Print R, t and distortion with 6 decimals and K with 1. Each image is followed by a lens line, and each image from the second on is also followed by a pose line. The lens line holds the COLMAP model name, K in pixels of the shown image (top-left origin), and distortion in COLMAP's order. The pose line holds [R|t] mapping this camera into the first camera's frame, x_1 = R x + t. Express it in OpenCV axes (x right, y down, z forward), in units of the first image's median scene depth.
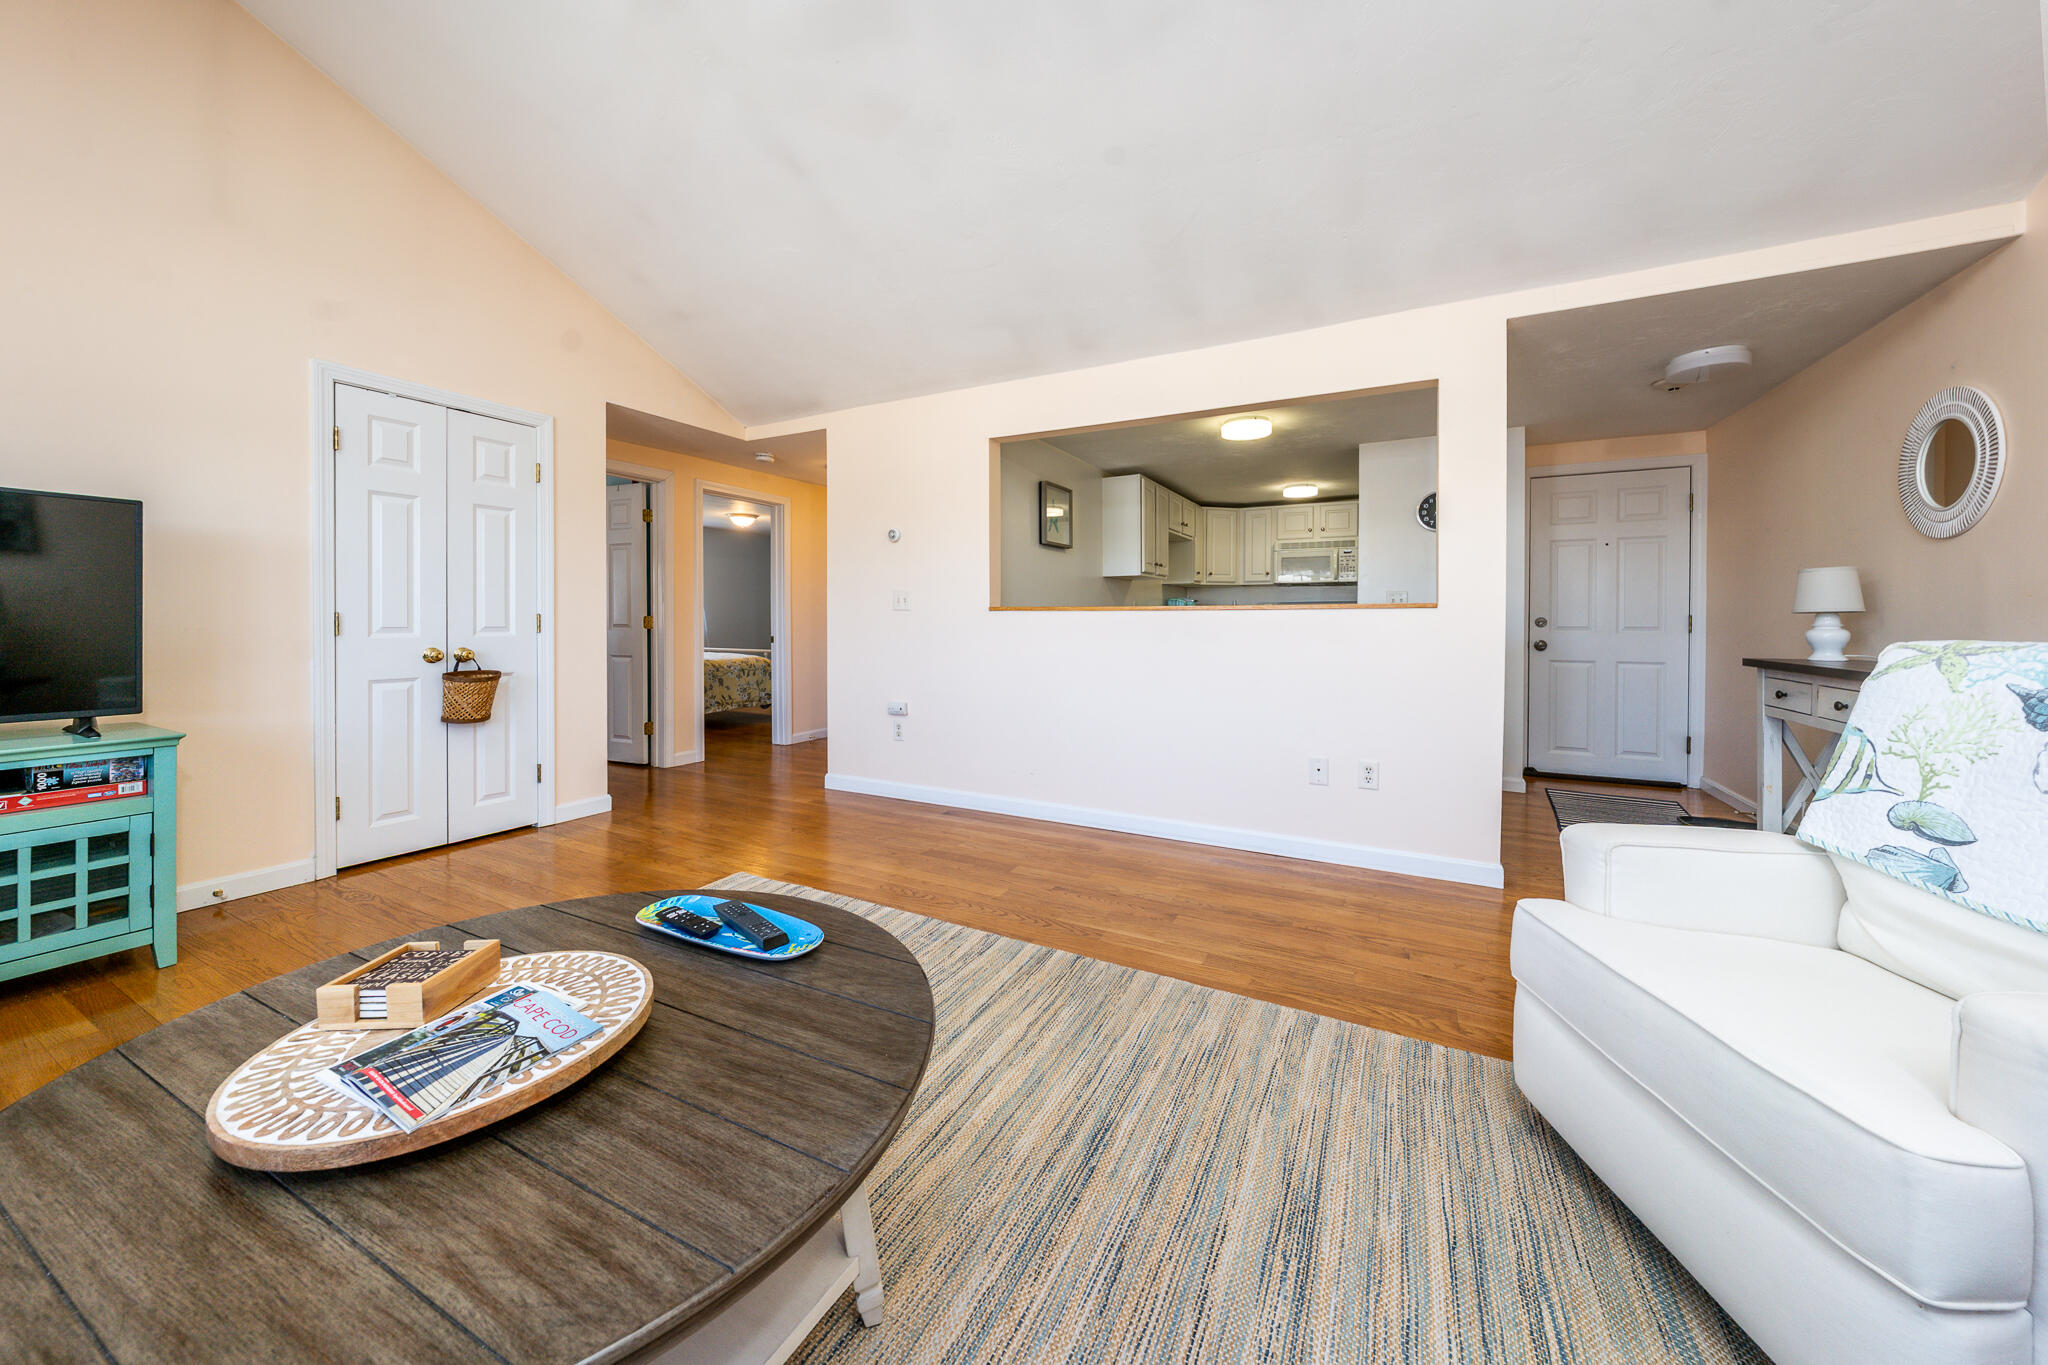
lens RADIAL K [[804.1, 0, 1018.3], [0, 804.1, 620.8], [0, 0, 1]] dist [-0.002212, -0.000167]
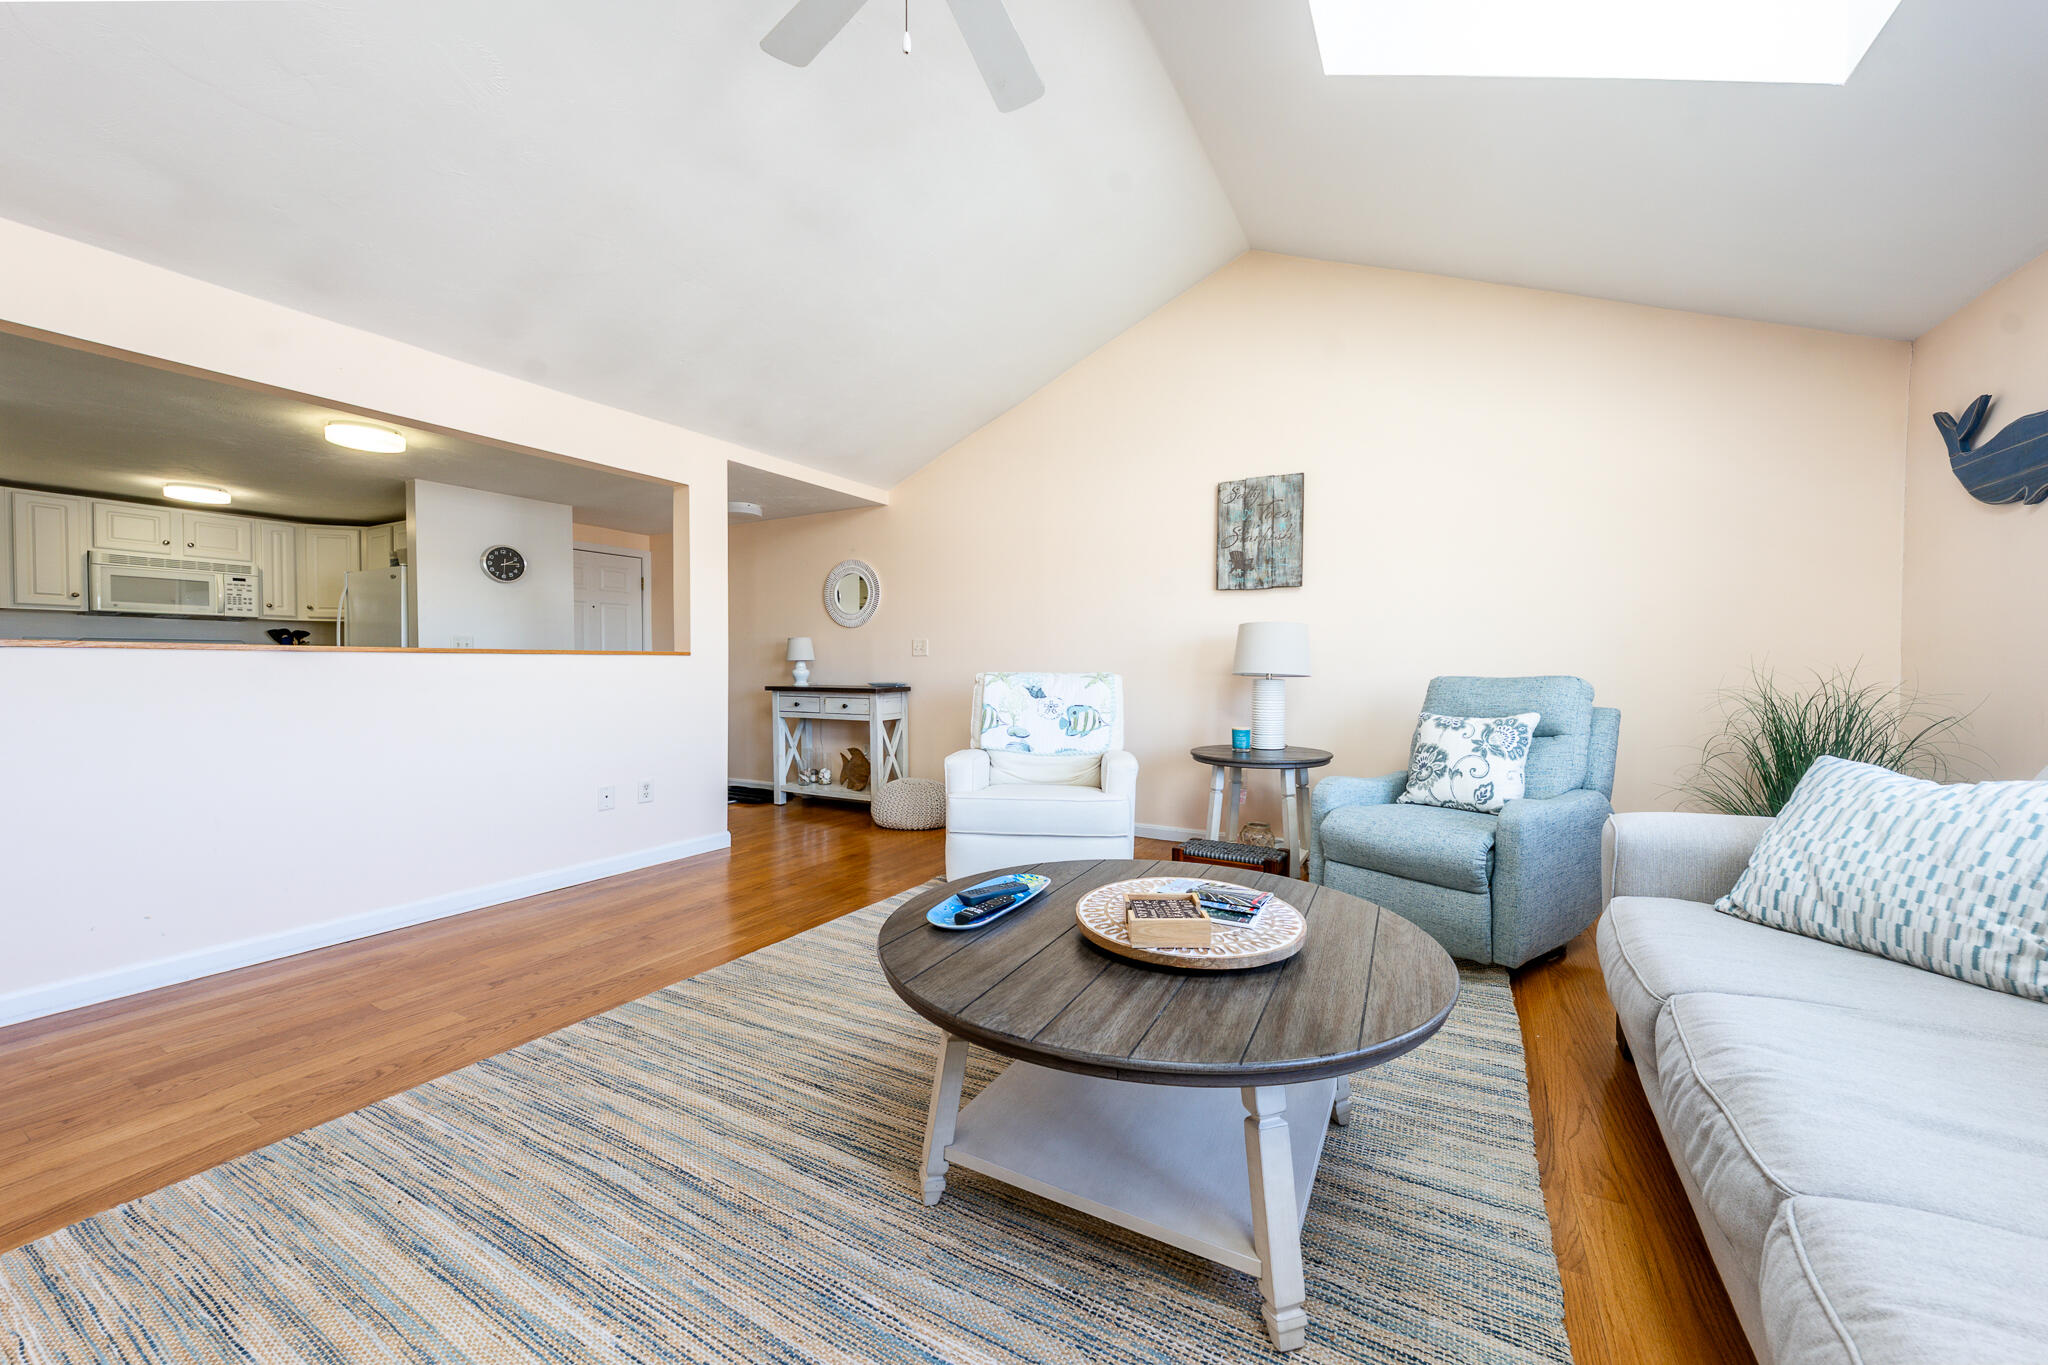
lens RADIAL K [[720.8, 0, 1053.9], [0, 720.8, 676.7], [0, 0, 1]] dist [-0.002616, -0.000180]
pose [[-0.038041, -0.016187, 0.999145, -0.850157], [0.000273, 0.999869, 0.016209, 0.000319], [-0.999276, 0.000890, -0.038032, 0.525975]]
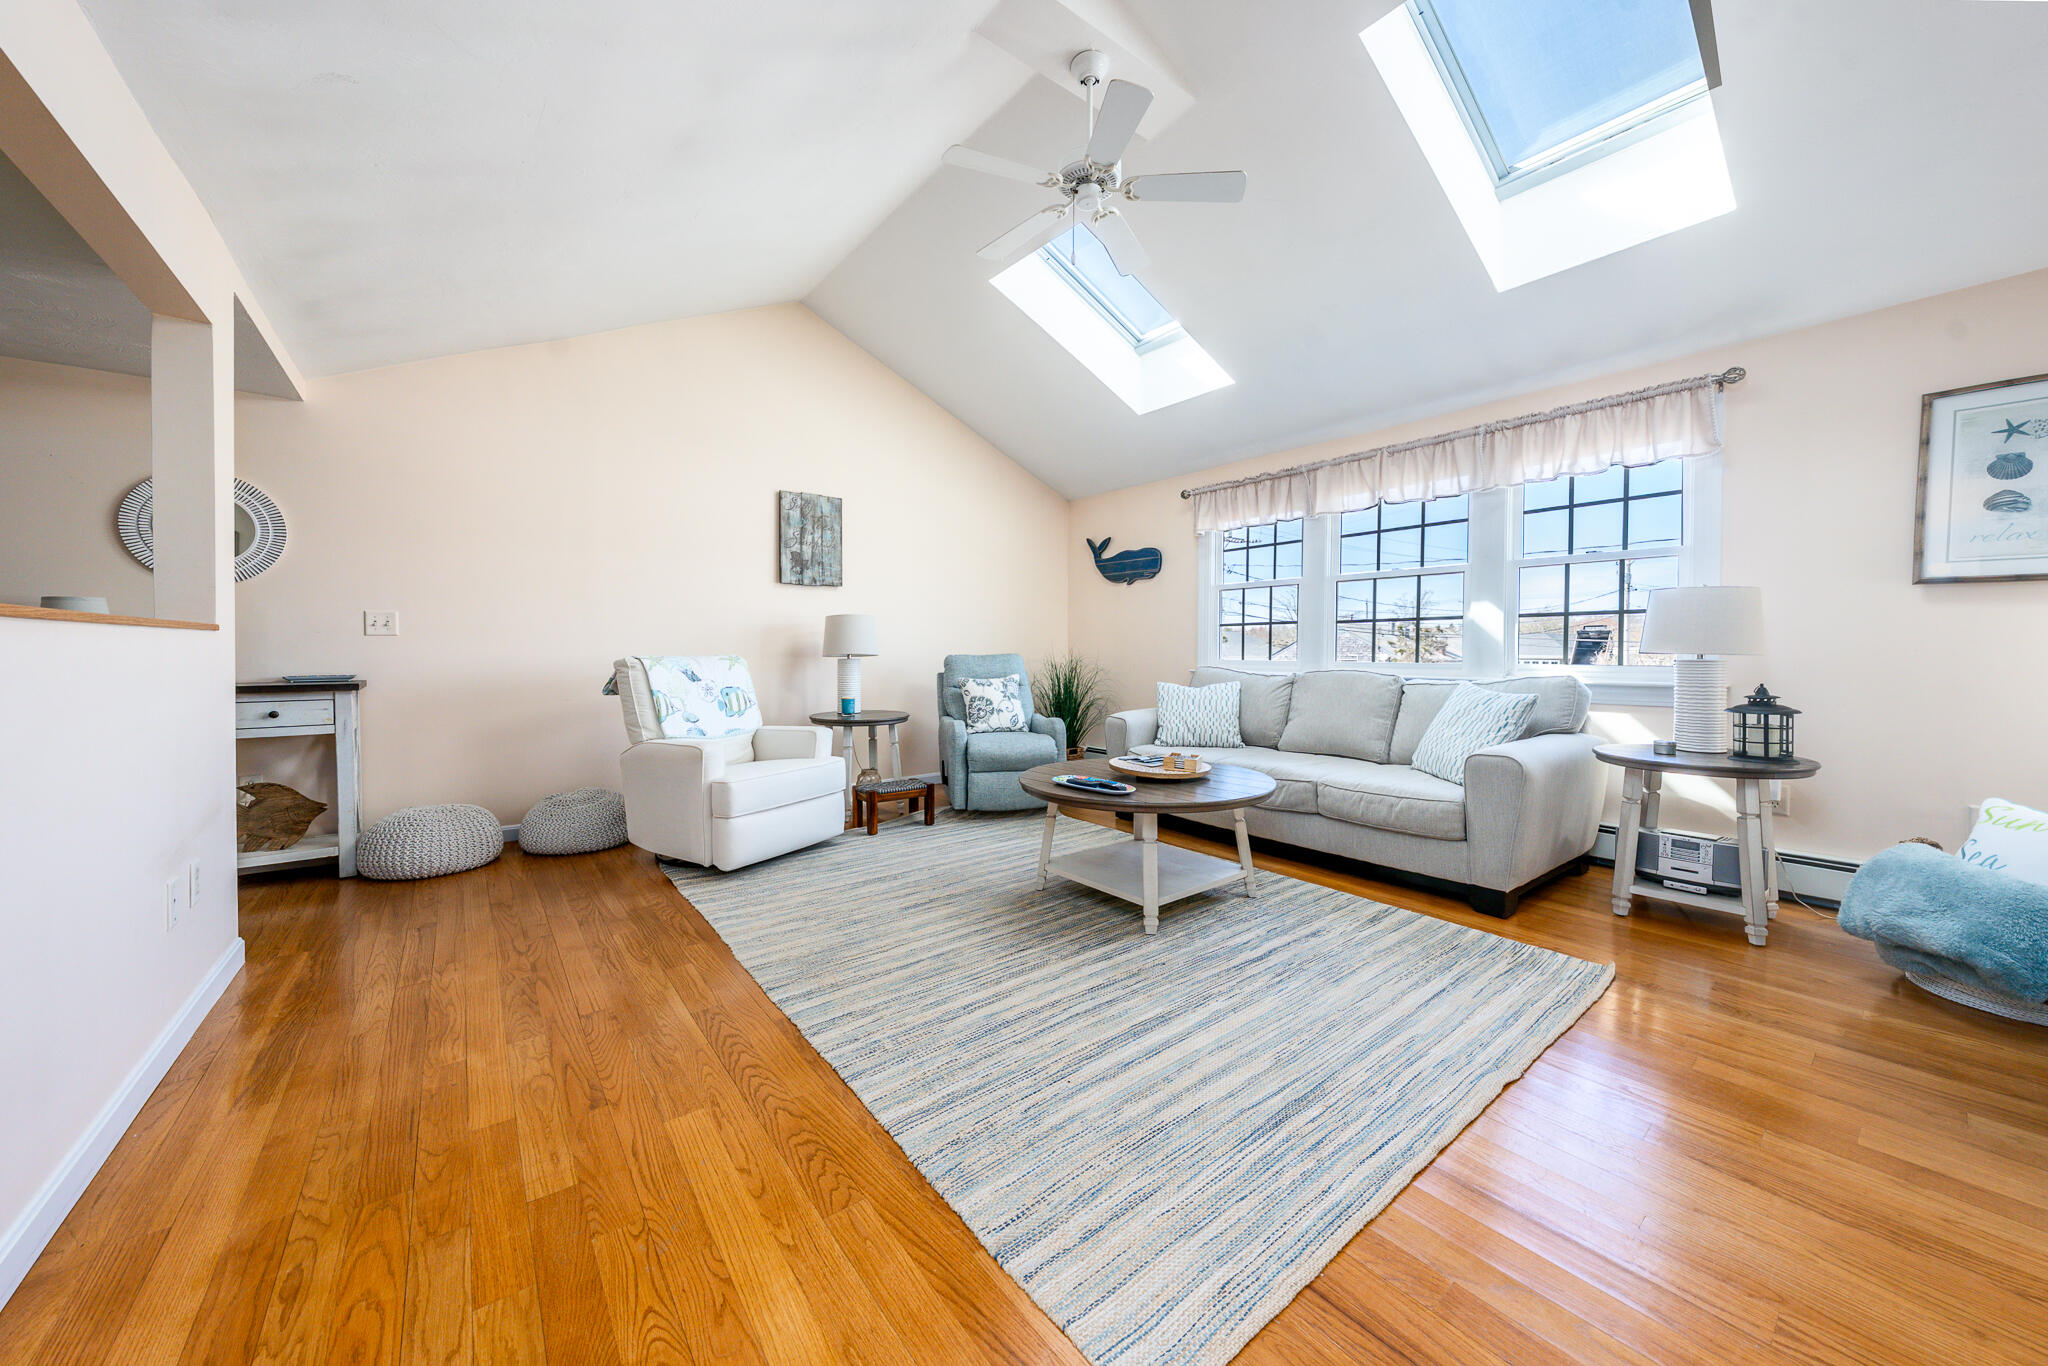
lens RADIAL K [[718.1, 0, 1020.1], [0, 718.1, 658.2], [0, 0, 1]] dist [-0.000317, -0.000021]
pose [[-0.929786, -0.002697, 0.368091, -0.503053], [0.002234, 0.999913, 0.012971, 0.004490], [-0.368095, 0.012882, -0.929699, 1.615157]]
